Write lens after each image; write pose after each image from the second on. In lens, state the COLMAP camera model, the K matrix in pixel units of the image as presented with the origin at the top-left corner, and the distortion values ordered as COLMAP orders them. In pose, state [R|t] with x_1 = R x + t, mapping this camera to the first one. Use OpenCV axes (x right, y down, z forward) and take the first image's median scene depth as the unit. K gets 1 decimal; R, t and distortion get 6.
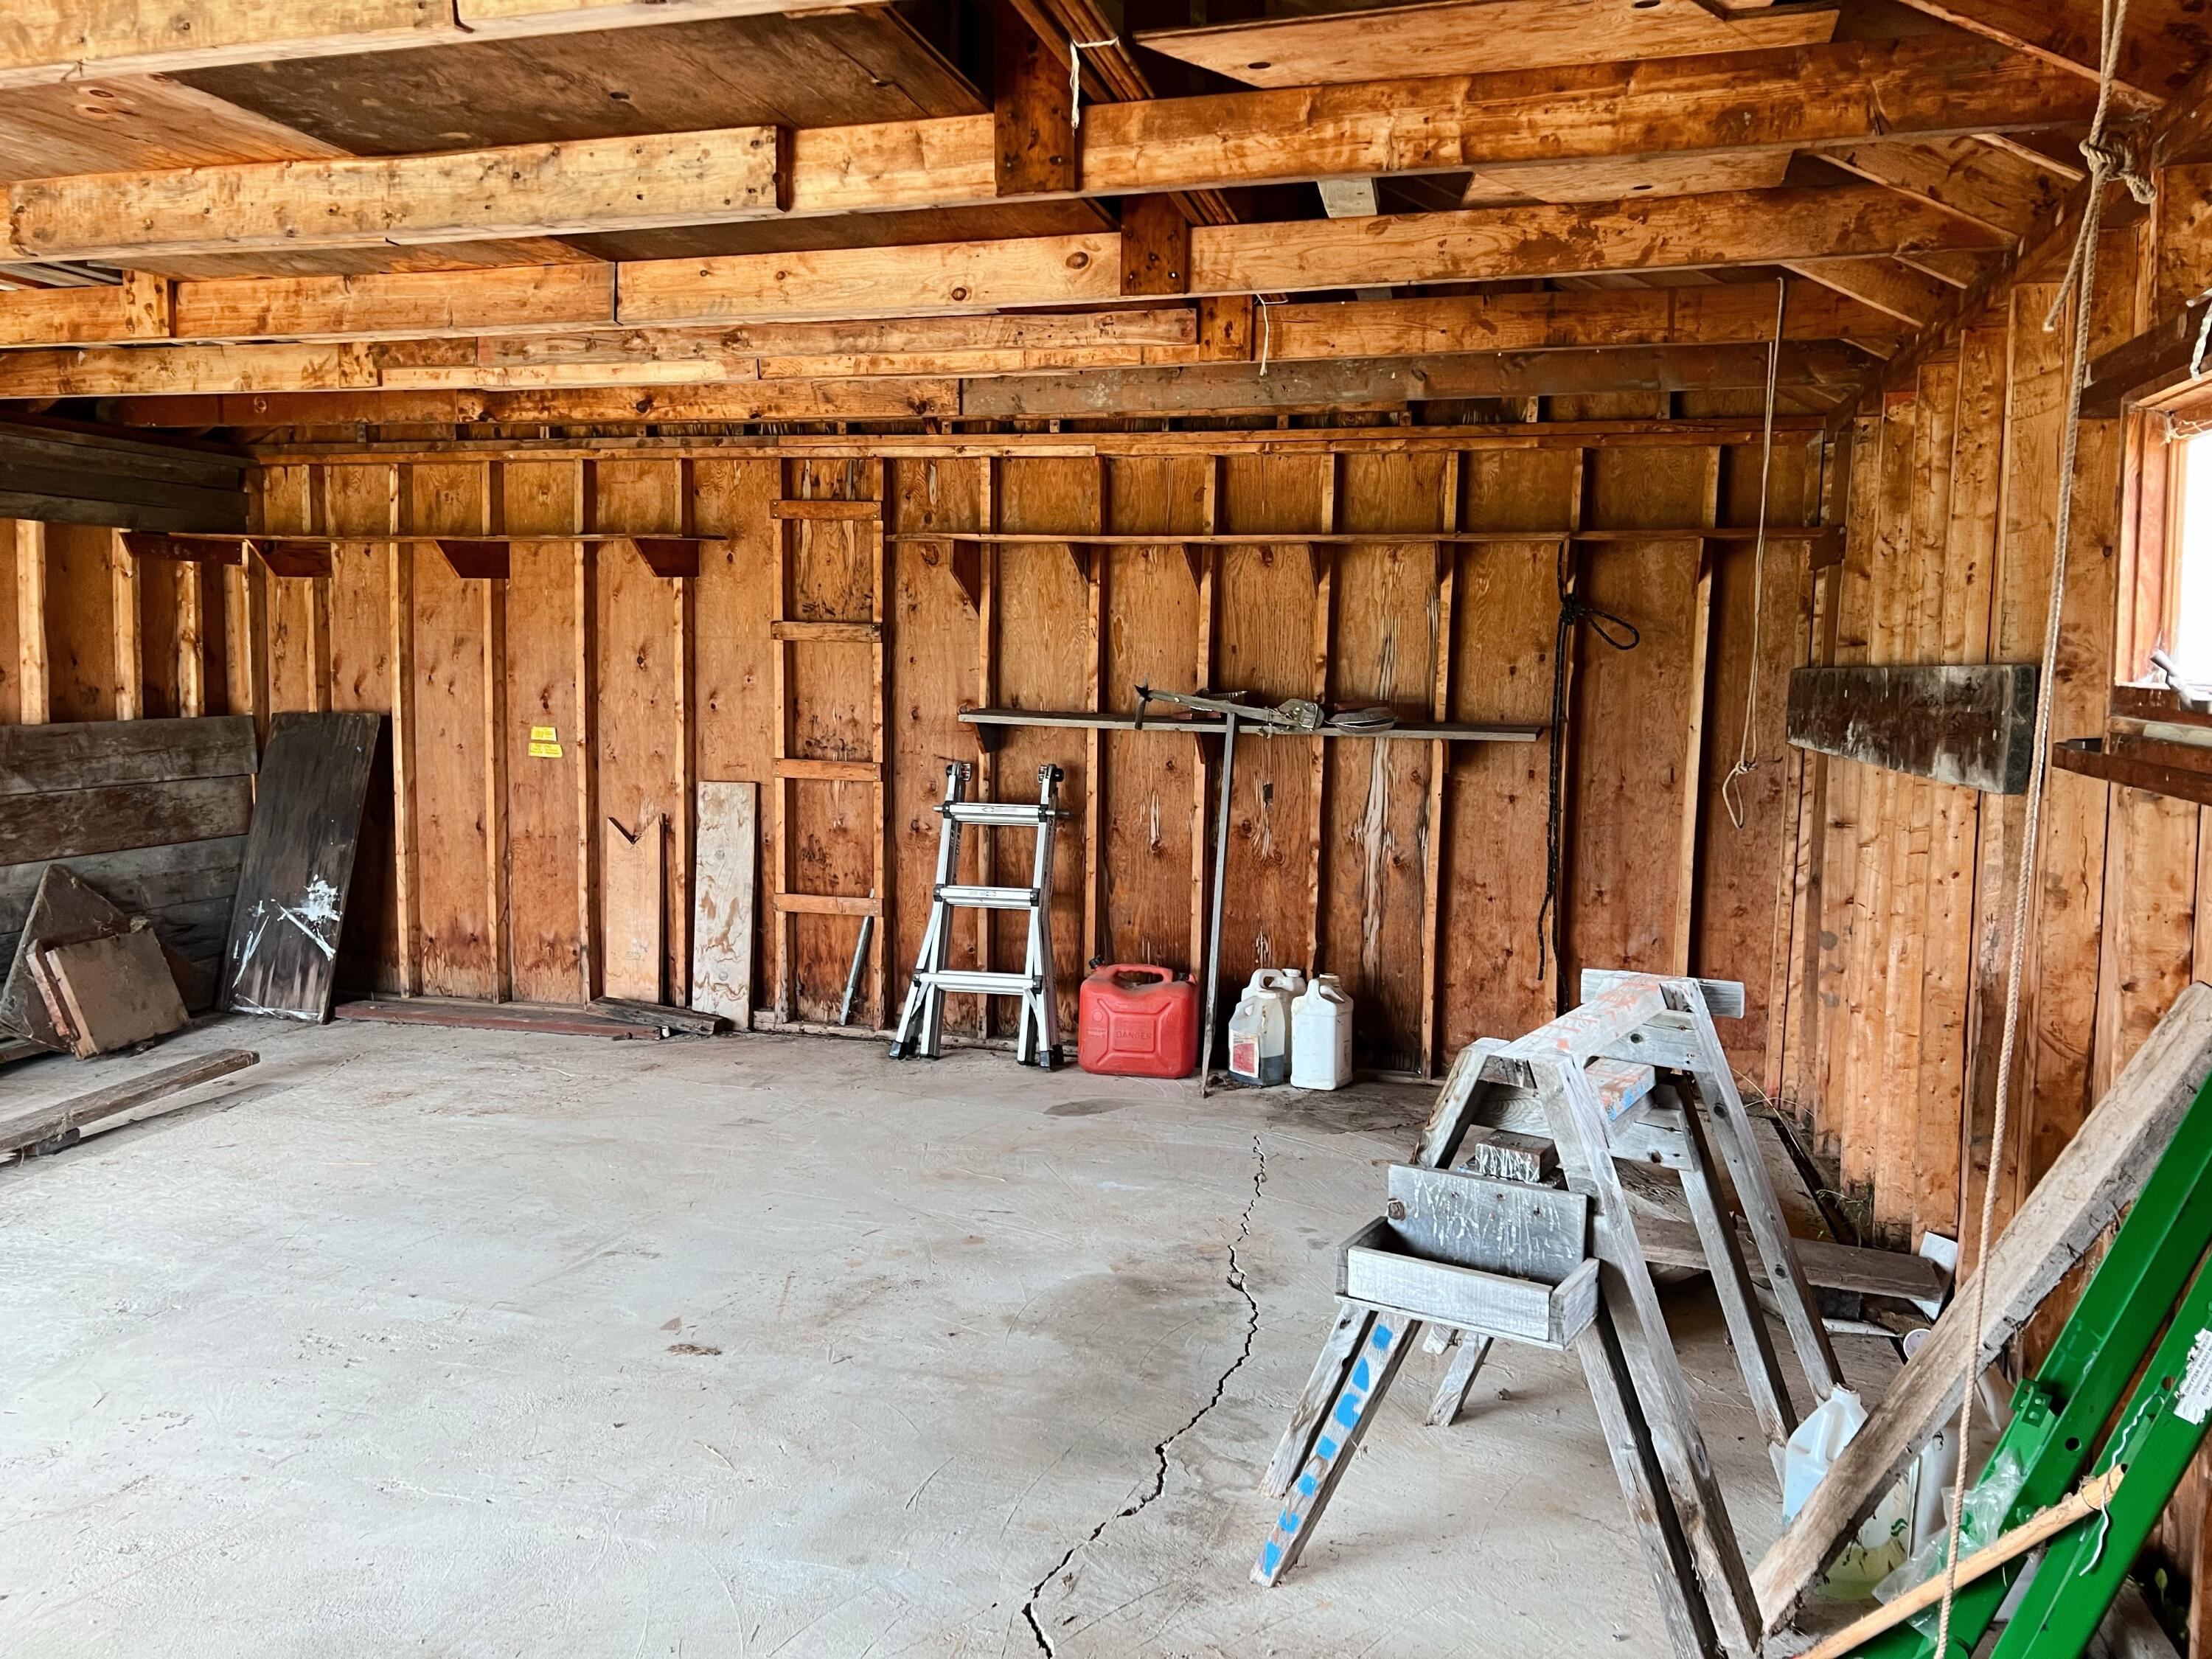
lens RADIAL K [[1672.2, 0, 1106.0], [0, 1672.2, 829.5], [0, 0, 1]] dist [0.097818, -0.132813]
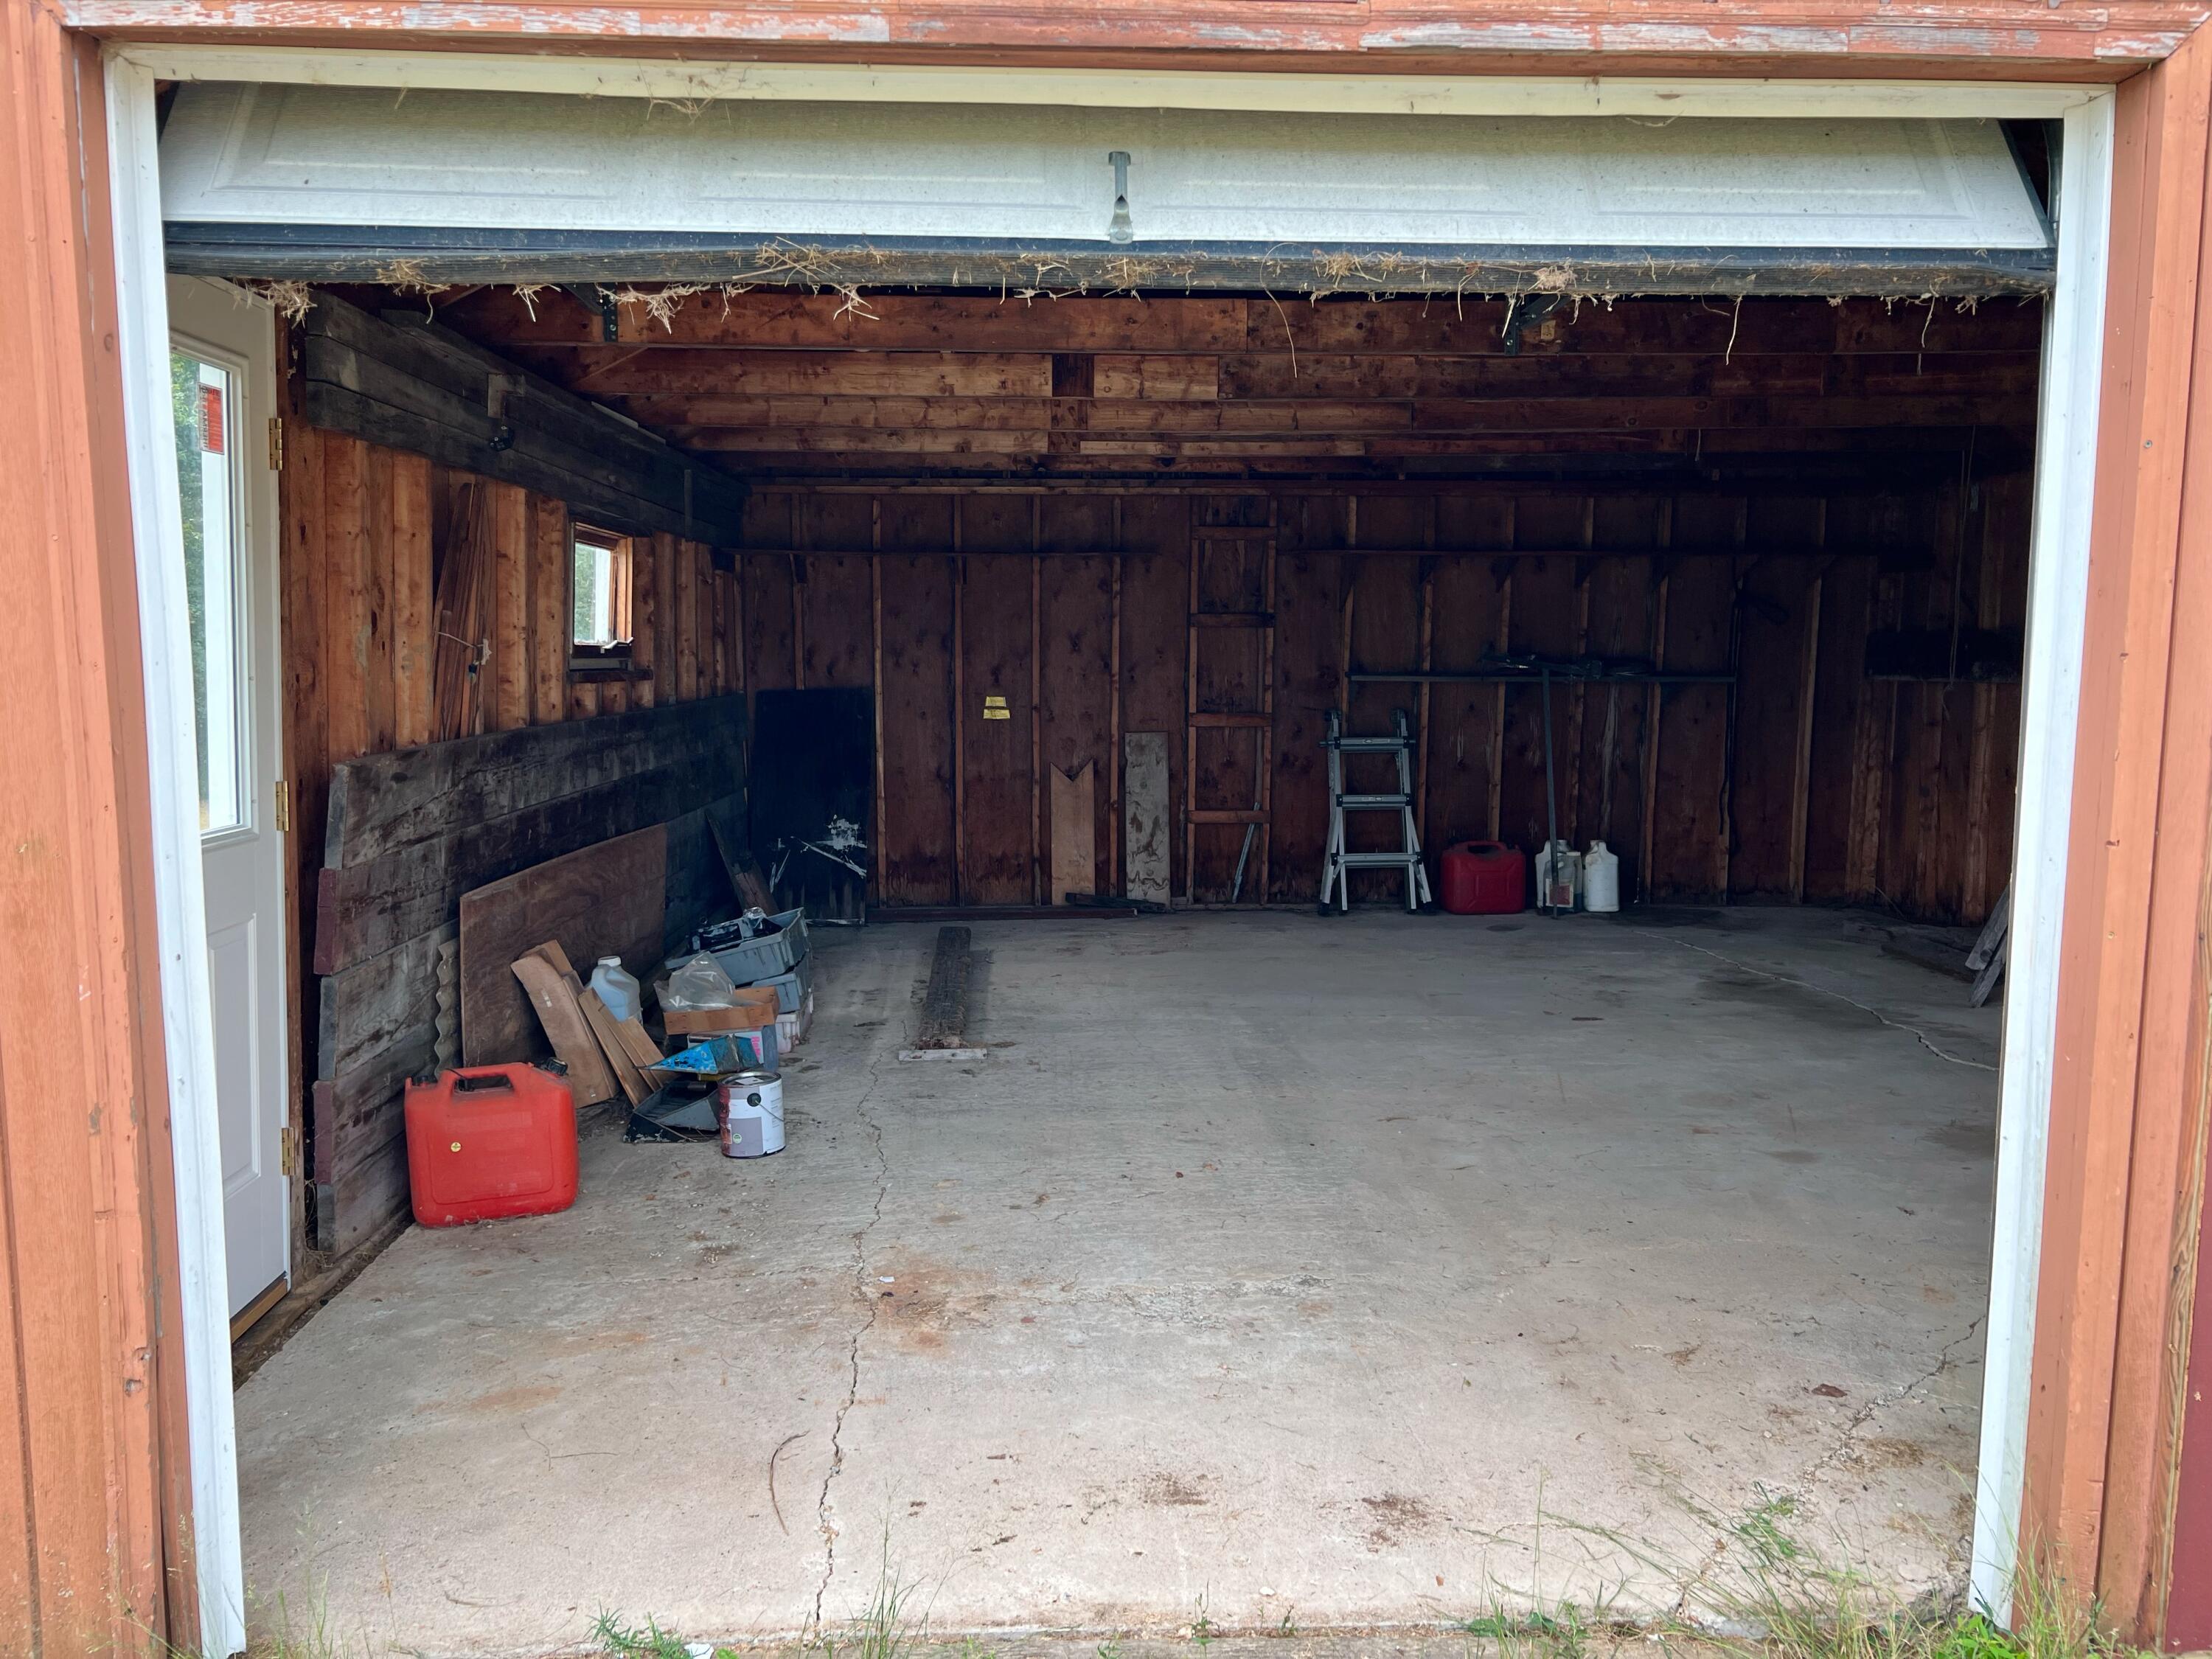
lens RADIAL K [[1655.3, 0, 1106.0], [0, 1655.3, 829.5], [0, 0, 1]] dist [0.171322, -0.131737]
pose [[0.949994, -0.051226, 0.308037, -0.678583], [0.047286, 0.998676, 0.020246, 0.022424], [-0.308667, -0.004668, 0.951159, -0.277236]]
